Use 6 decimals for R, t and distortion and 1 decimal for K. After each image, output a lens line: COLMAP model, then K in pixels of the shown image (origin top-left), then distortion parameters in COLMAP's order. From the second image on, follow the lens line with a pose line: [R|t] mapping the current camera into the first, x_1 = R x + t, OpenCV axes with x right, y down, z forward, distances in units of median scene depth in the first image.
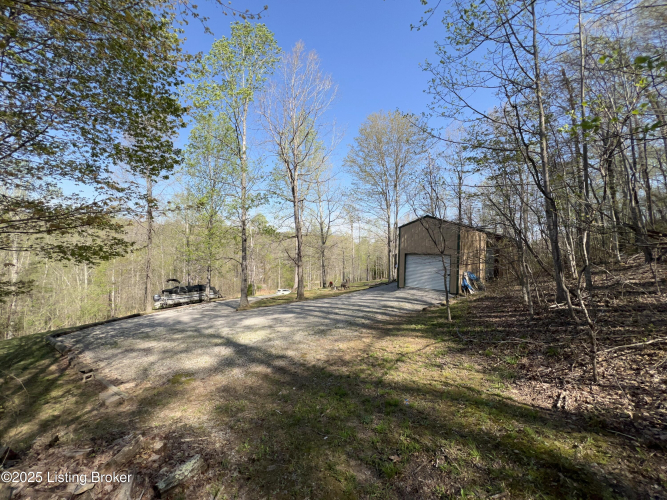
lens RADIAL K [[265.7, 0, 332.5], [0, 265.7, 250.1], [0, 0, 1]] dist [0.000592, -0.000001]
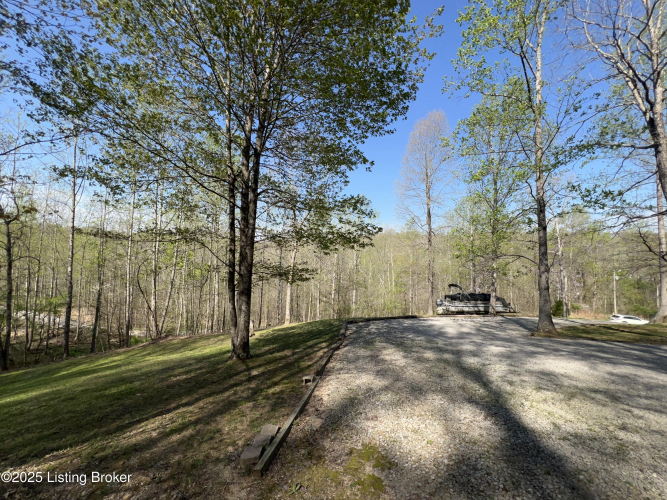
lens RADIAL K [[265.7, 0, 331.5], [0, 265.7, 251.1], [0, 0, 1]] dist [0.000592, -0.000001]
pose [[0.534593, -0.038161, -0.844248, -0.038470], [0.010333, 0.999200, -0.038622, 0.024651], [0.845046, 0.011924, 0.534560, 0.142022]]
